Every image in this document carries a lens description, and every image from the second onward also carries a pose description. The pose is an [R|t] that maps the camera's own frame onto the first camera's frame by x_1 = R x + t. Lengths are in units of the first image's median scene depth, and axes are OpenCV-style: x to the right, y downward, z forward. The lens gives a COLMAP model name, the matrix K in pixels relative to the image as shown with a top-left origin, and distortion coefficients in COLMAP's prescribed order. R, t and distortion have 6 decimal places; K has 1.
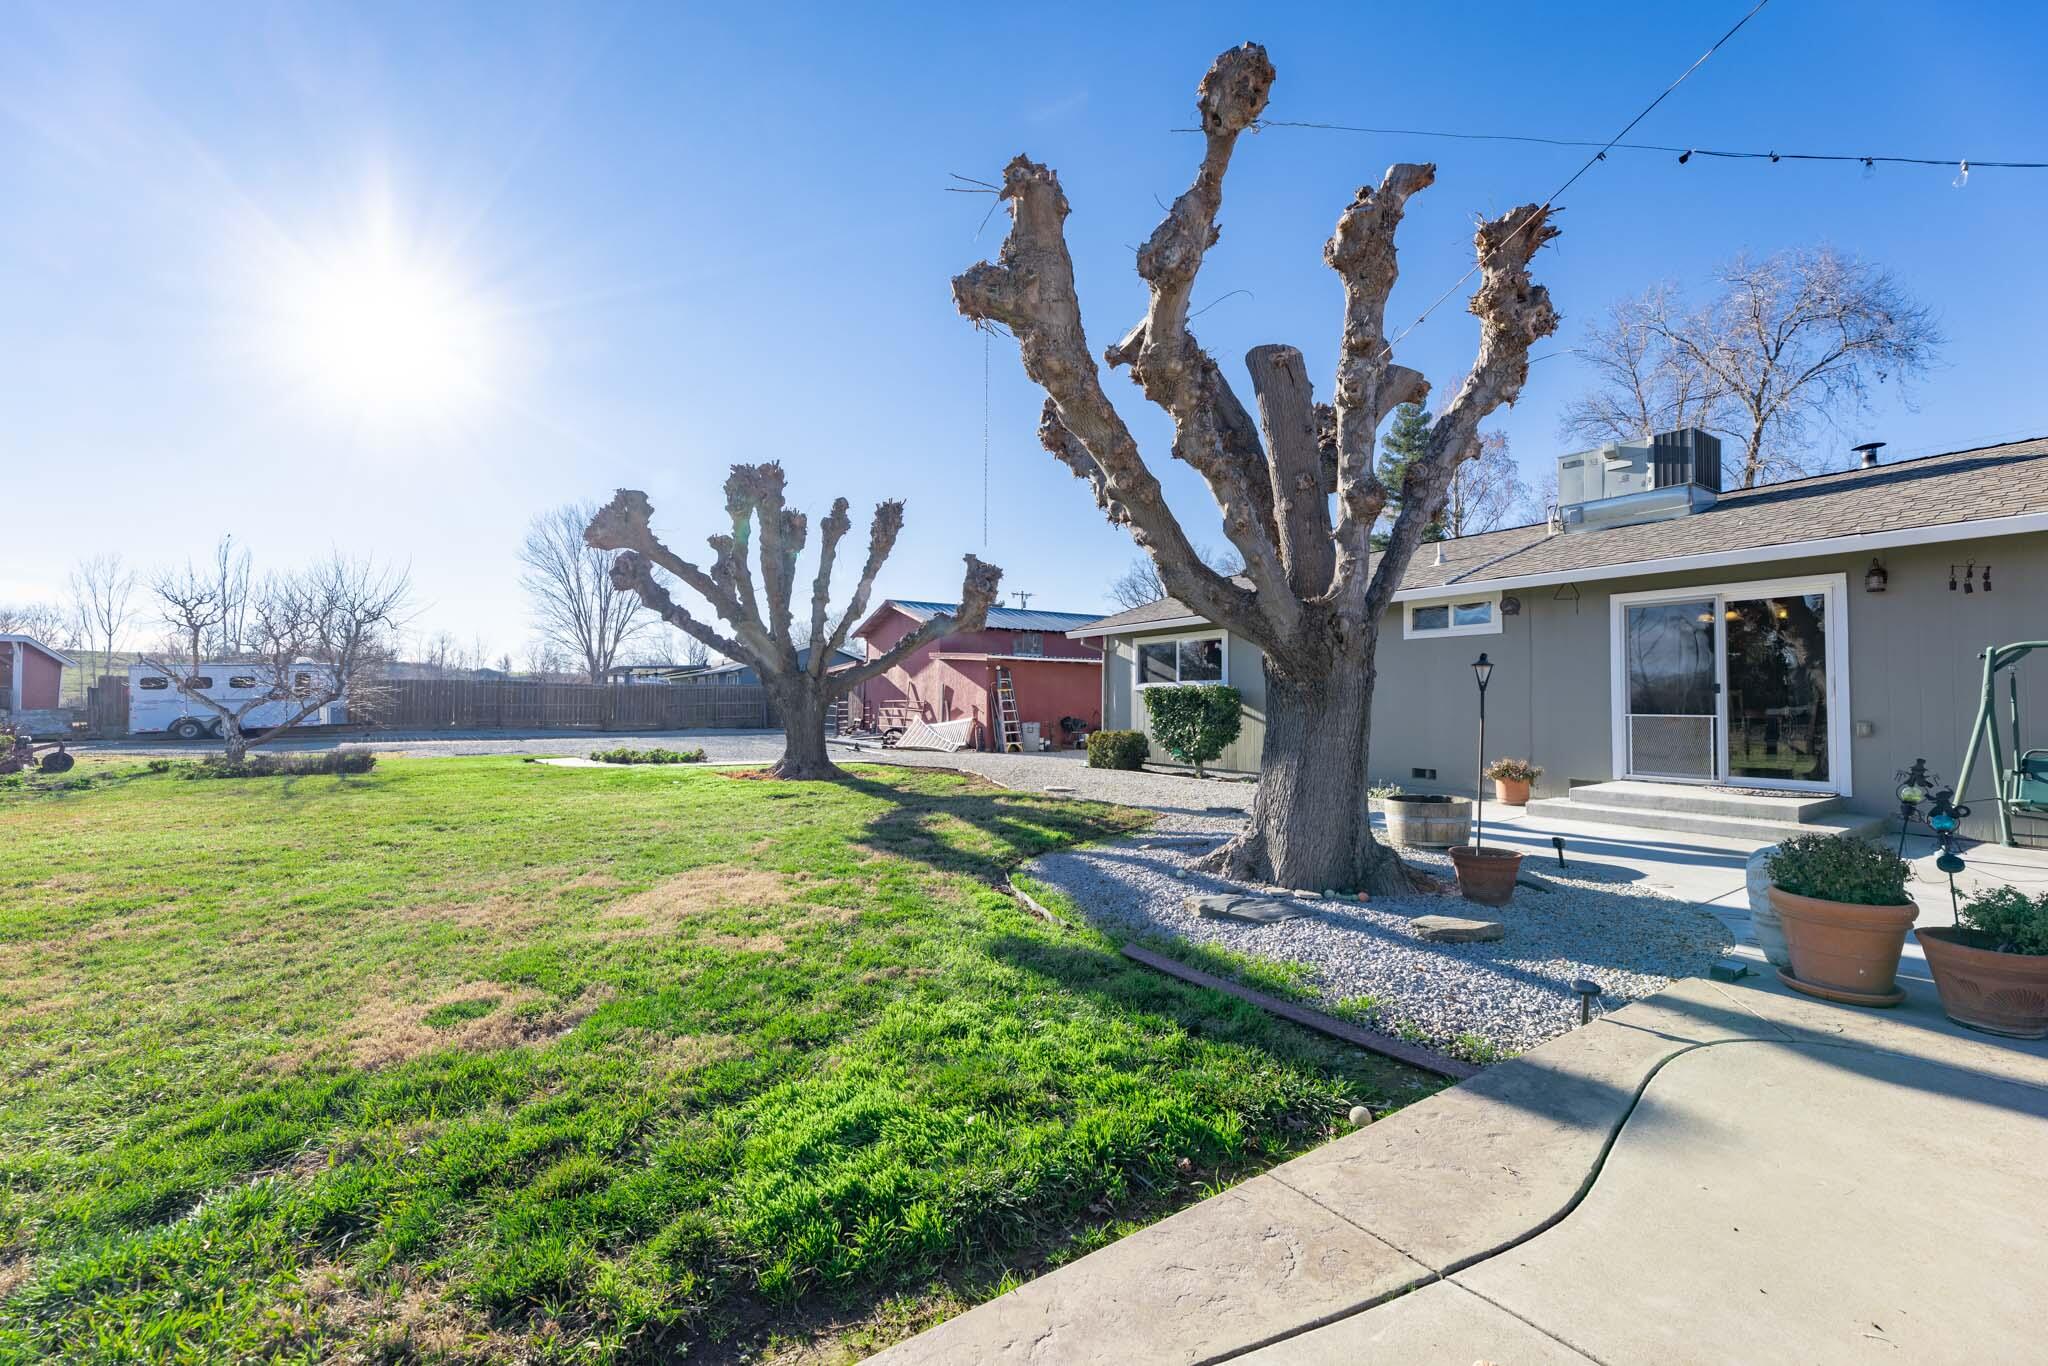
lens RADIAL K [[831.0, 0, 1025.1], [0, 831.0, 677.8], [0, 0, 1]] dist [0.000199, 0.000217]
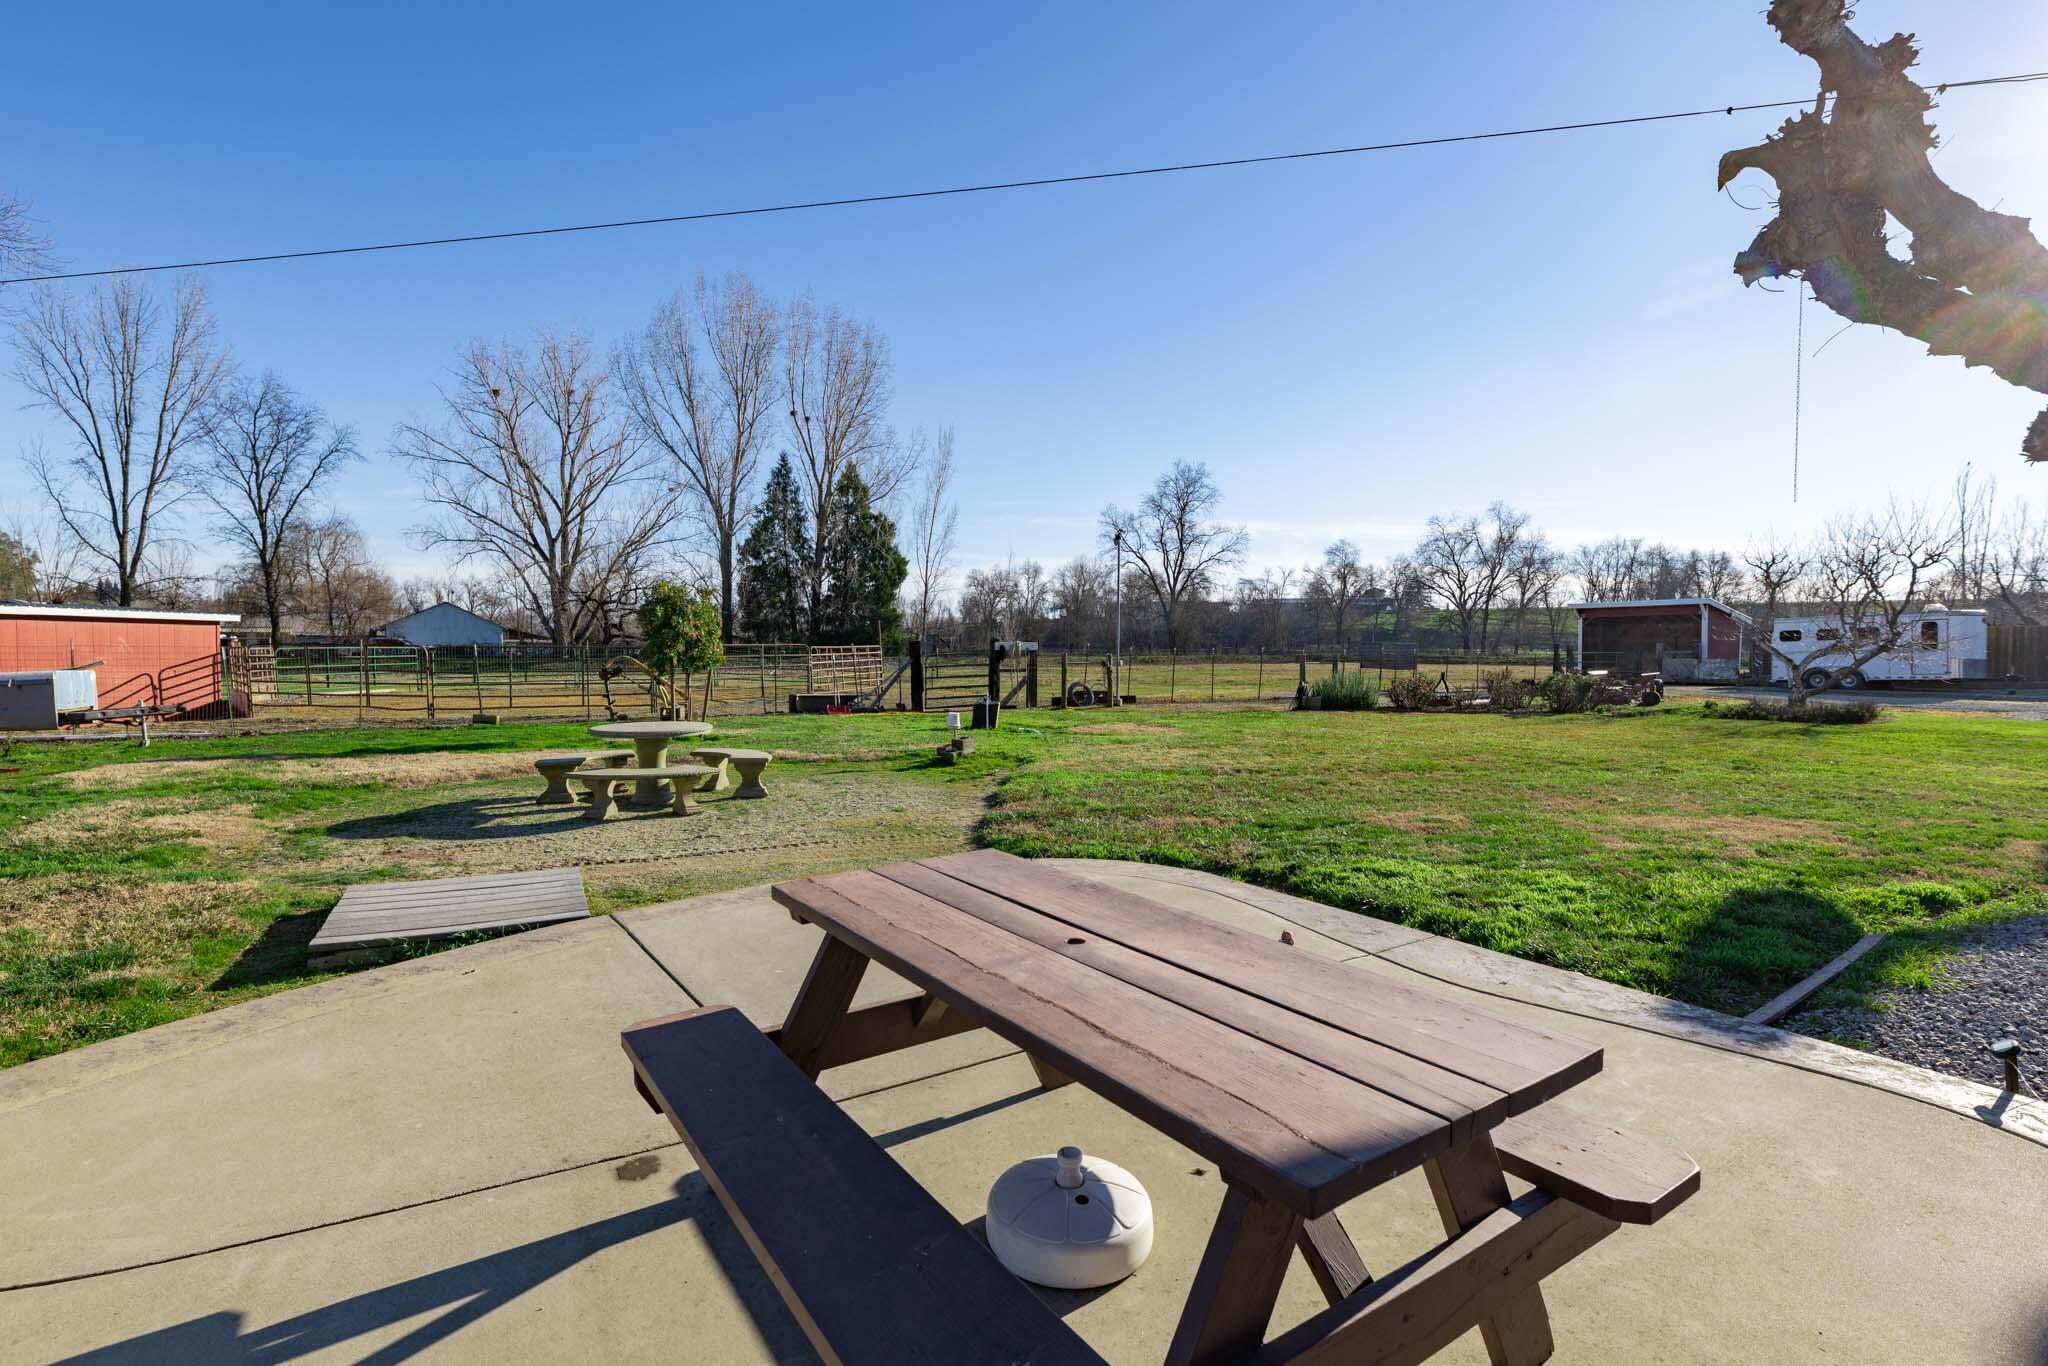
lens RADIAL K [[945.4, 0, 1024.0], [0, 945.4, 683.0], [0, 0, 1]] dist [0.000513, -0.000033]
pose [[0.000174, 0.037647, -0.999291, 0.309384], [0.024913, 0.998981, 0.037640, -0.002658], [0.999690, -0.024902, -0.000764, 0.024359]]
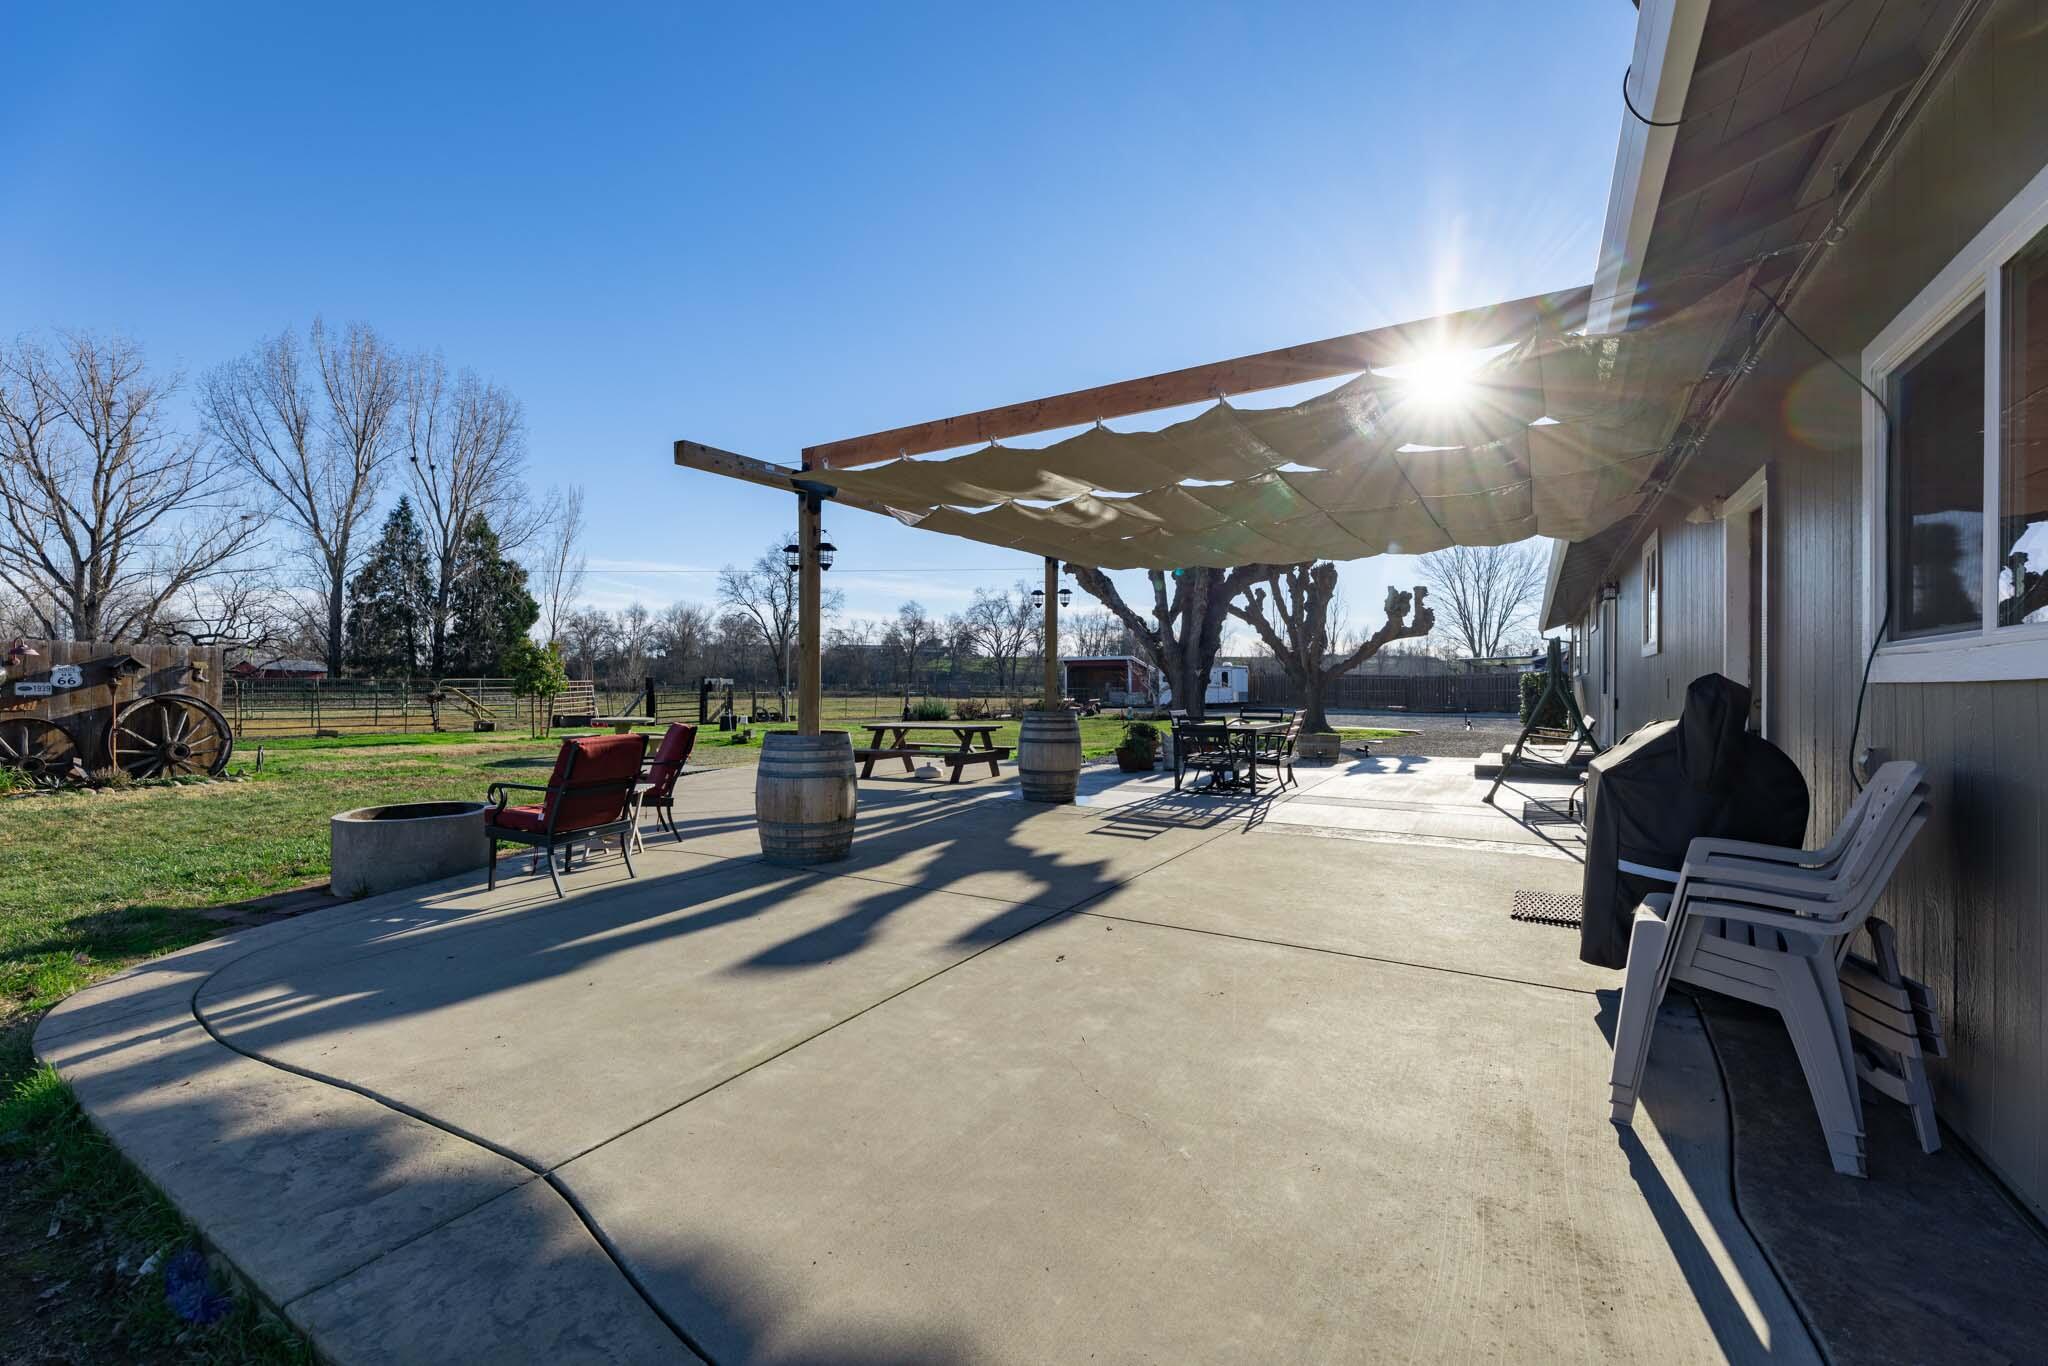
lens RADIAL K [[831.0, 0, 1025.1], [0, 831.0, 677.8], [0, 0, 1]] dist [0.000199, 0.000217]
pose [[0.447601, -0.007778, -0.894199, 0.512512], [0.018422, 0.999830, 0.000525, -0.002410], [0.894043, -0.016708, 0.447669, -0.064804]]
